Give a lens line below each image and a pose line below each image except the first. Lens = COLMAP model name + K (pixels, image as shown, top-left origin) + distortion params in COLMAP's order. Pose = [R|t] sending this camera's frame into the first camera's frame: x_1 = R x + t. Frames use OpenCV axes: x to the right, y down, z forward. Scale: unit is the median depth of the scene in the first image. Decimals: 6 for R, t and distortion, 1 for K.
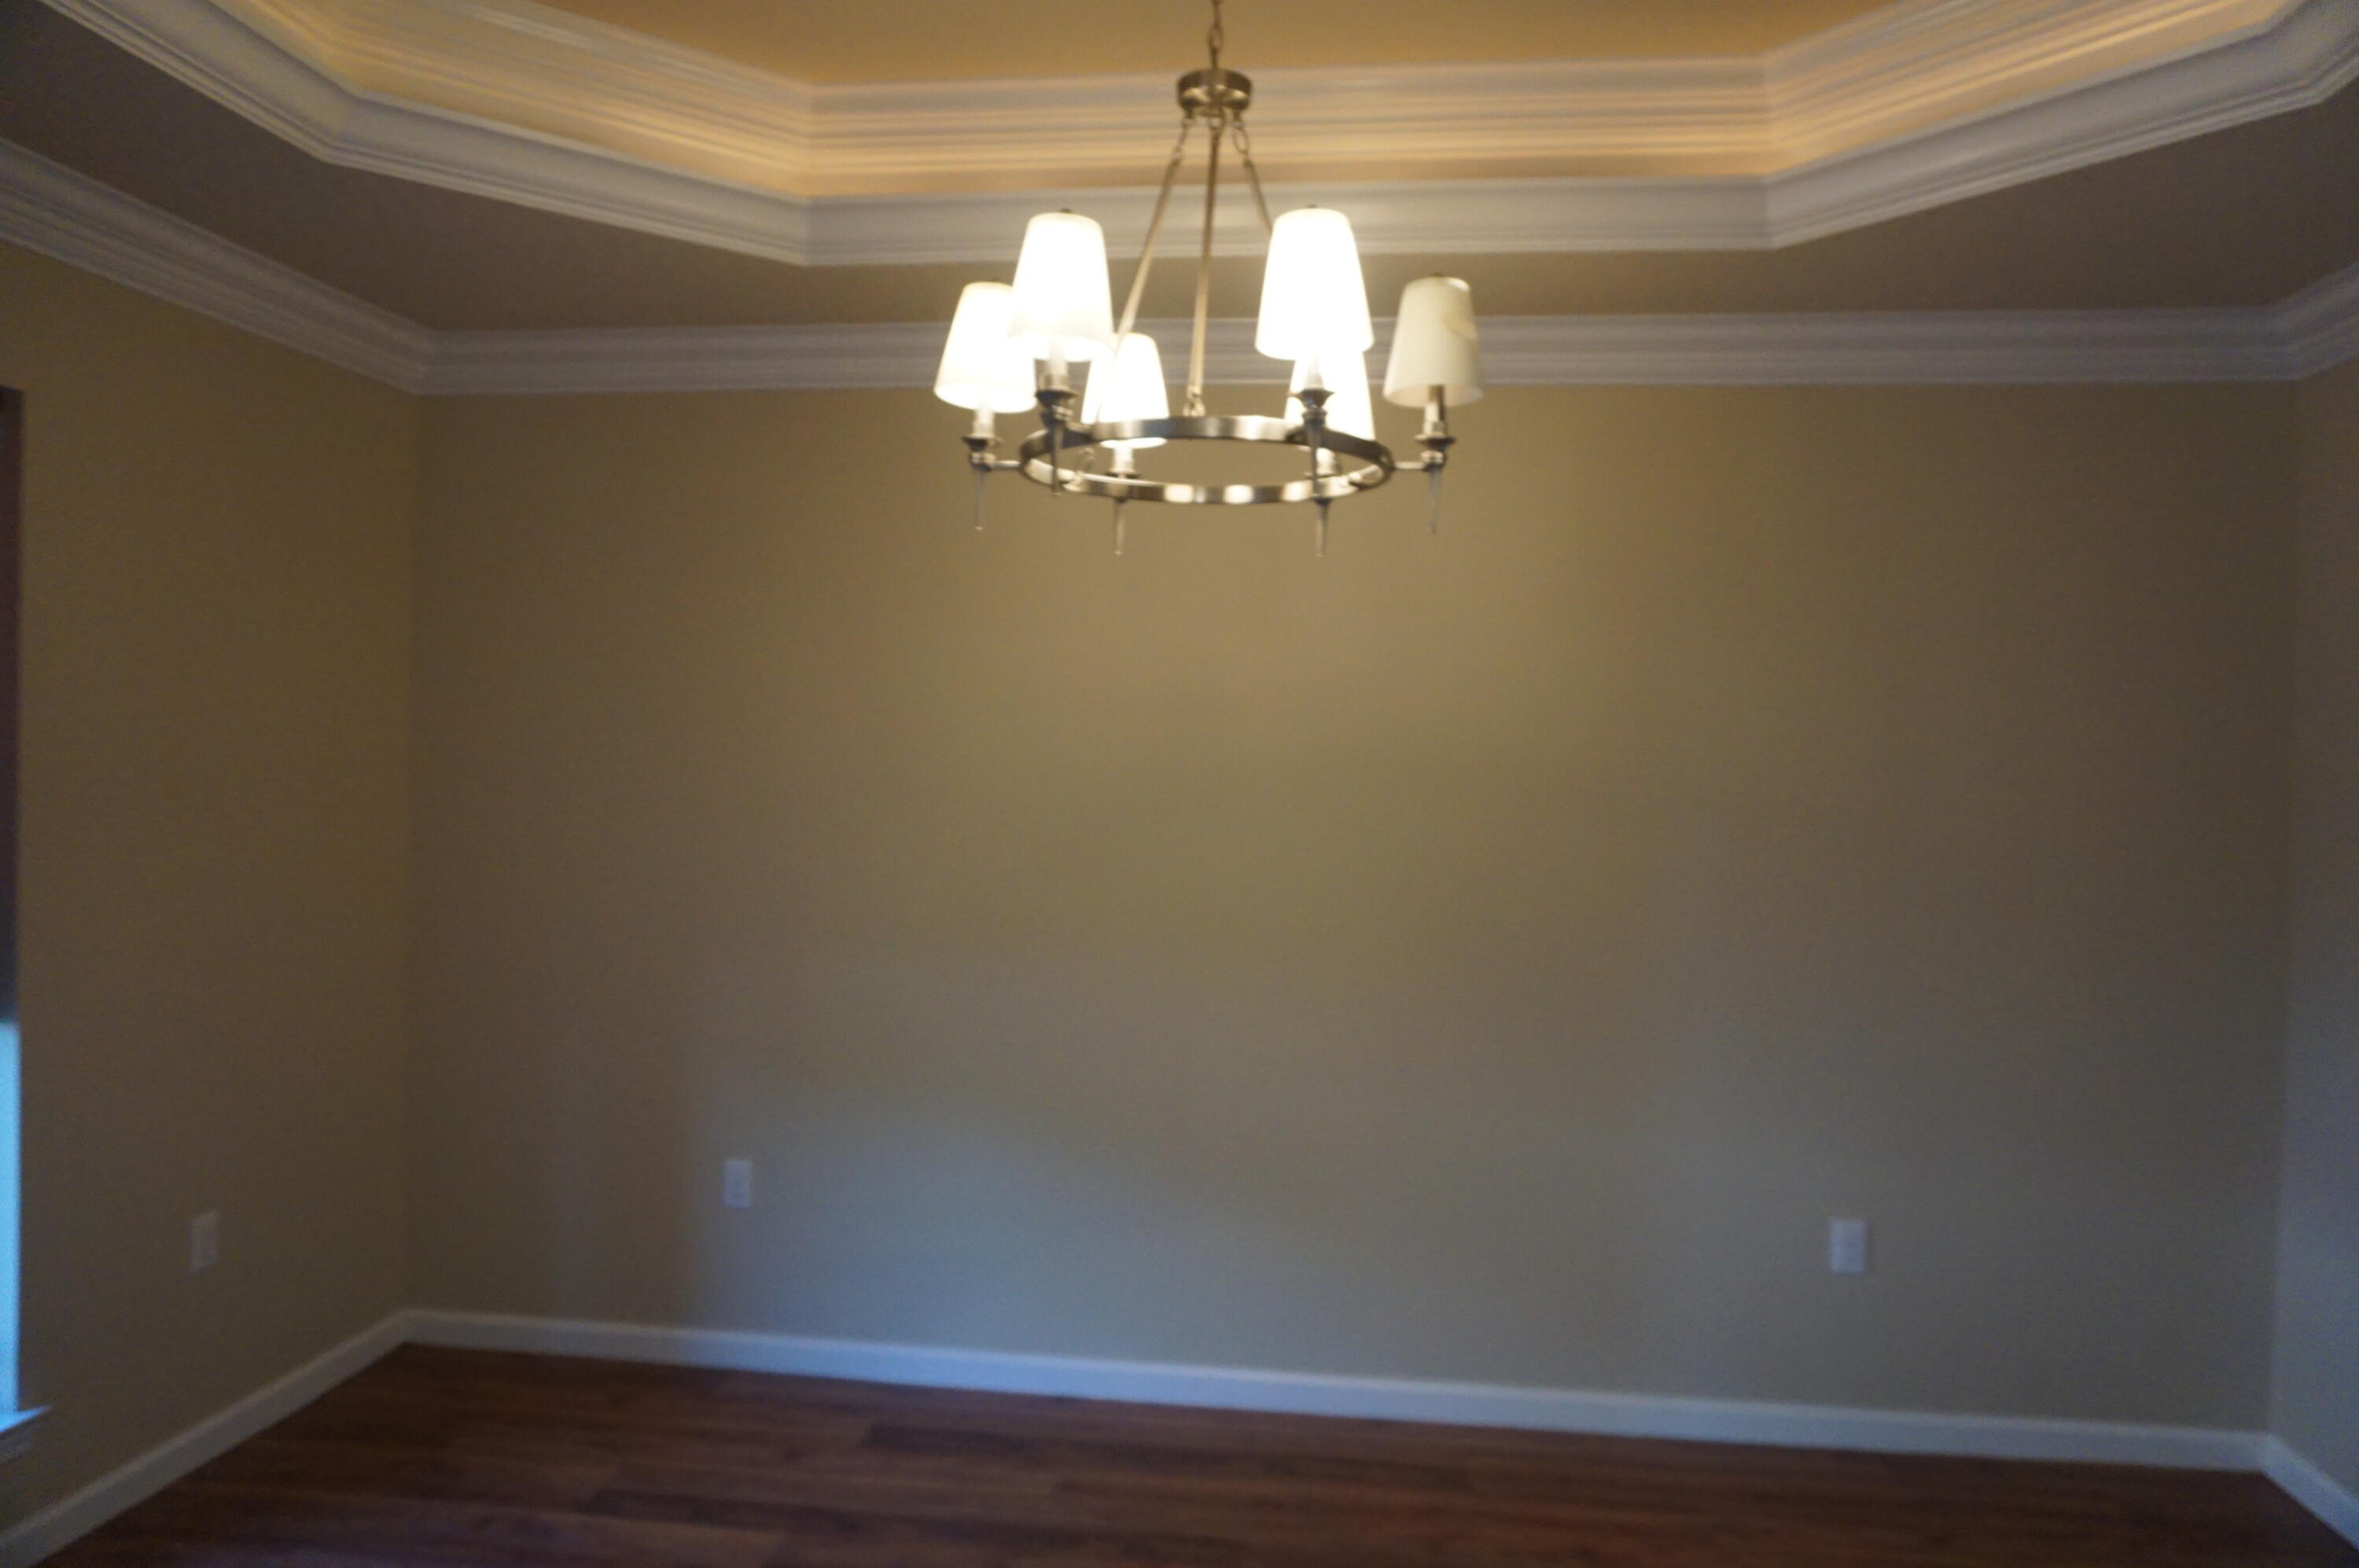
lens RADIAL K [[1584.4, 0, 1174.6], [0, 1584.4, 779.9], [0, 0, 1]] dist [-0.051911, 0.037131]
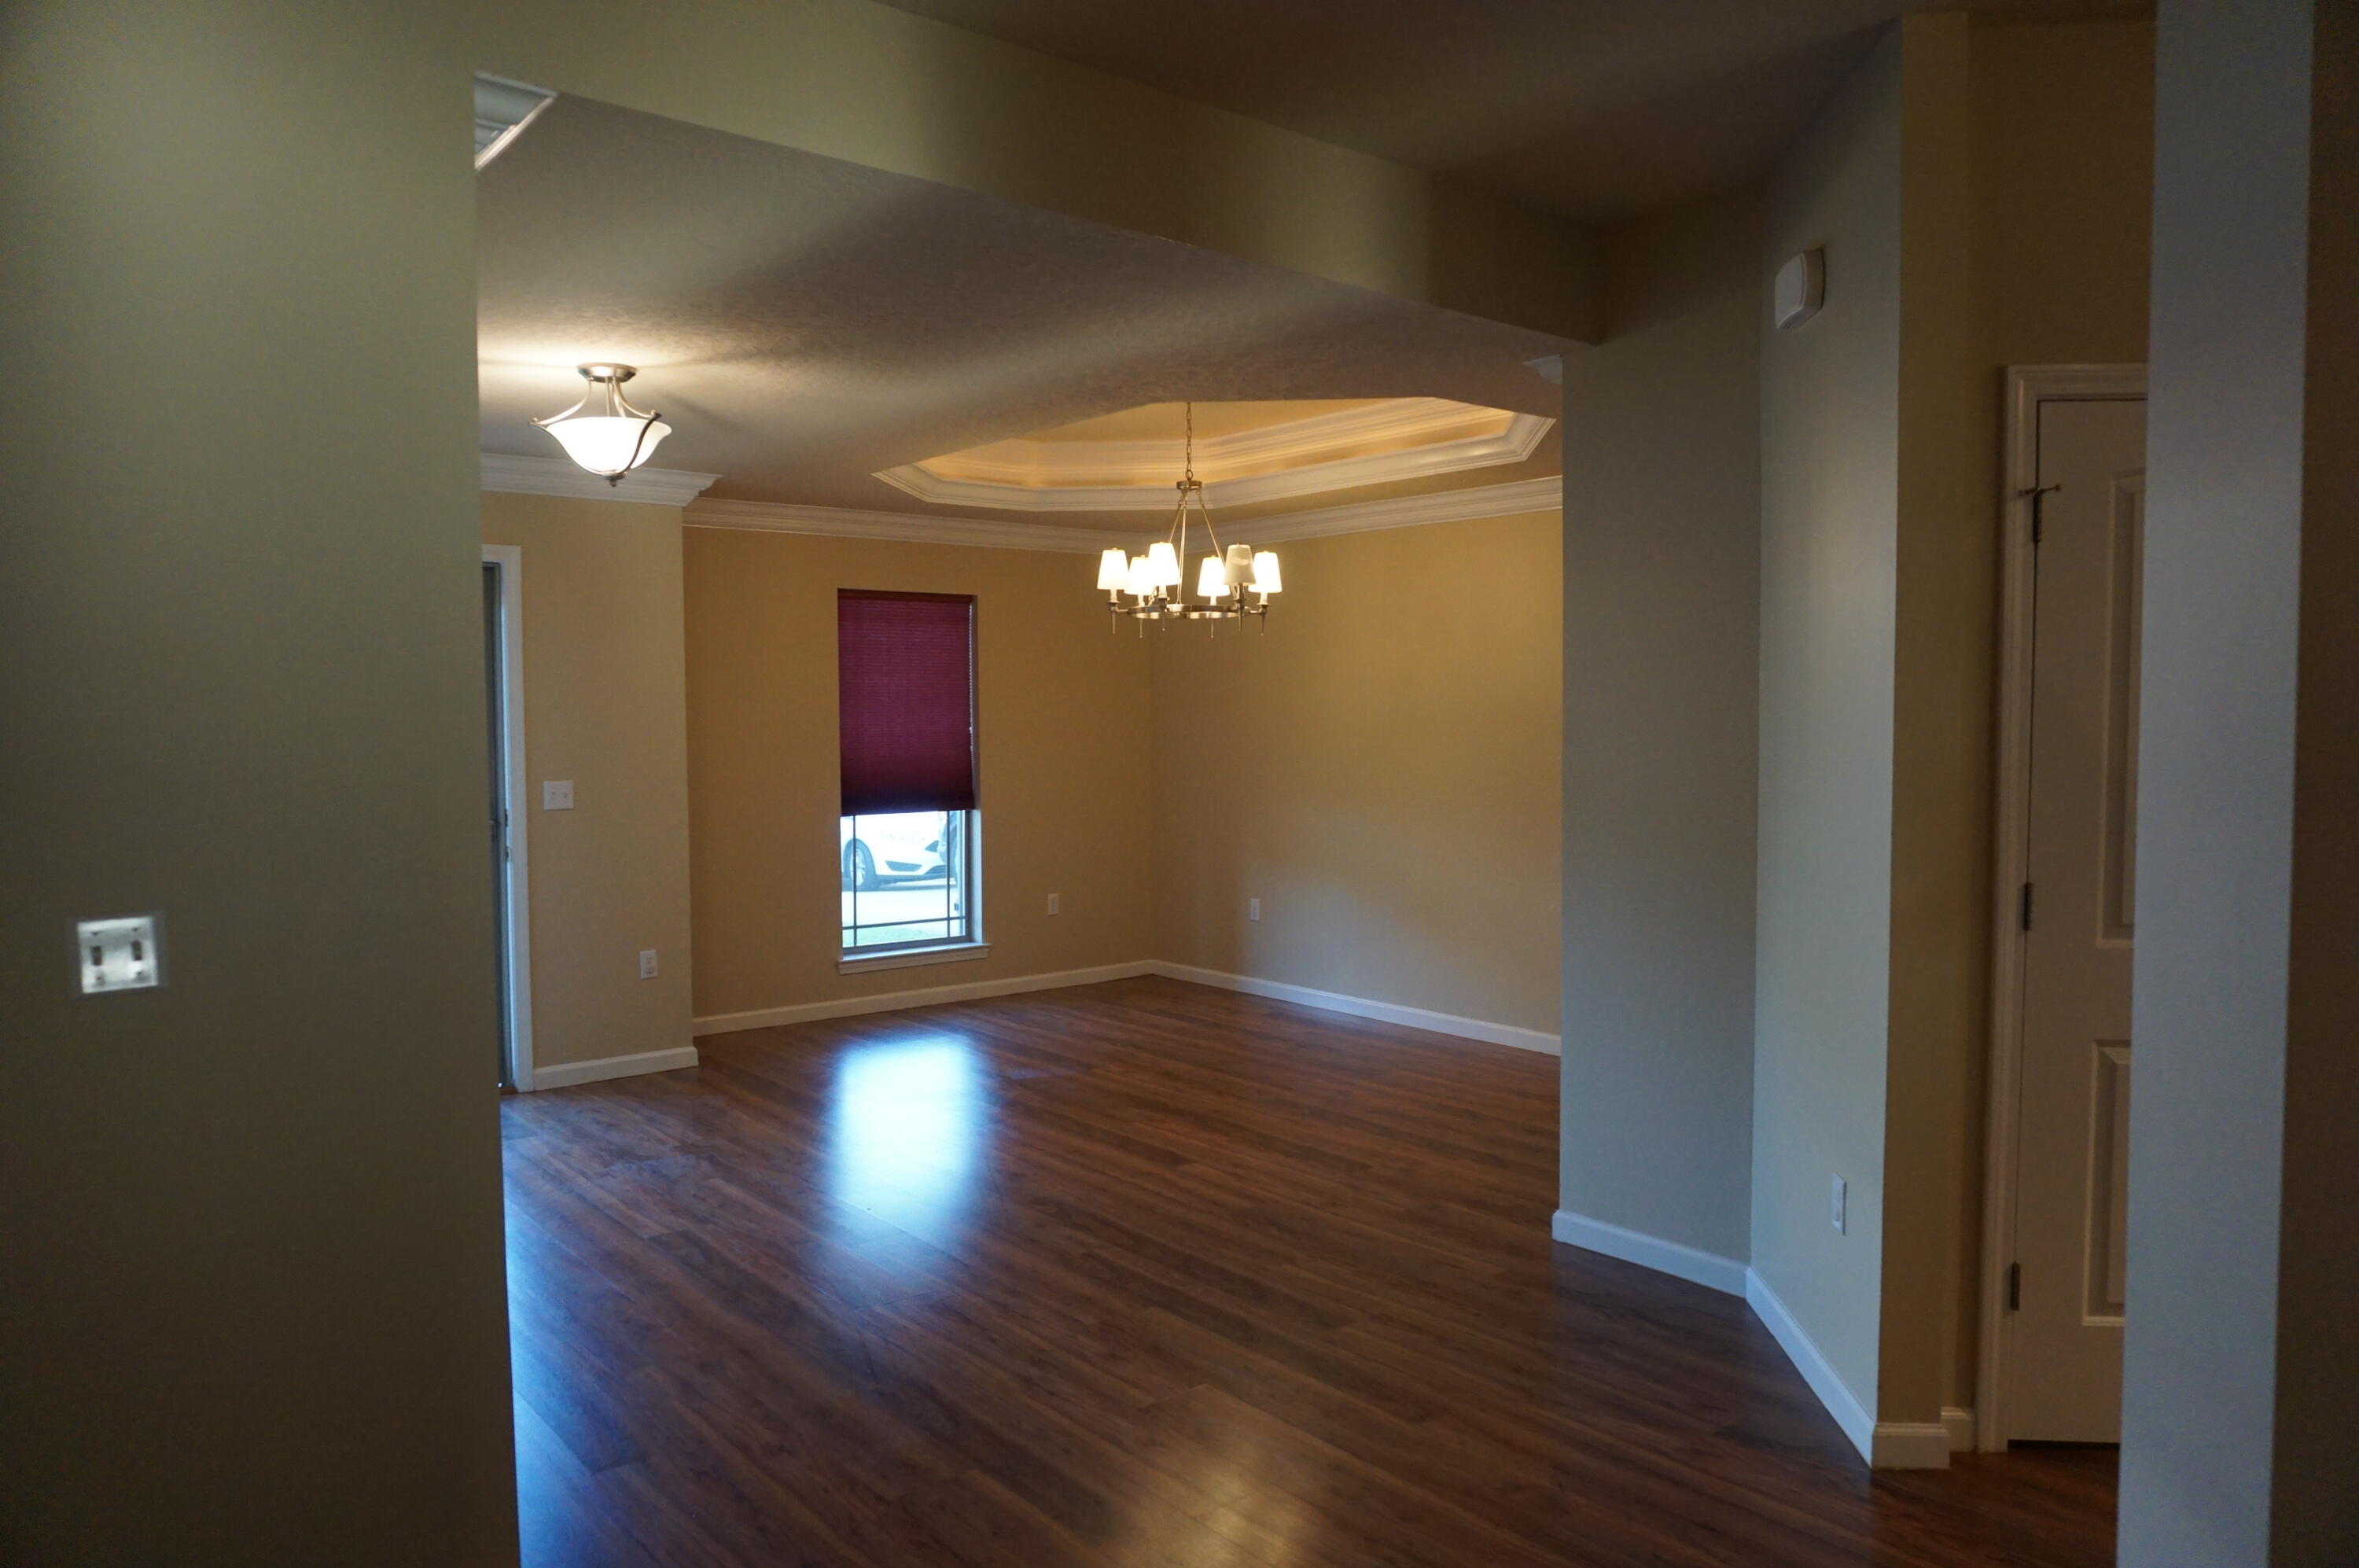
lens RADIAL K [[1584.4, 0, 1164.6], [0, 1584.4, 809.2], [0, 0, 1]] dist [-0.051911, 0.037131]
pose [[0.719915, 0.014727, -0.693906, 1.393029], [0.014494, 0.999238, 0.036245, 0.043995], [0.693911, -0.036151, 0.719152, -0.796232]]
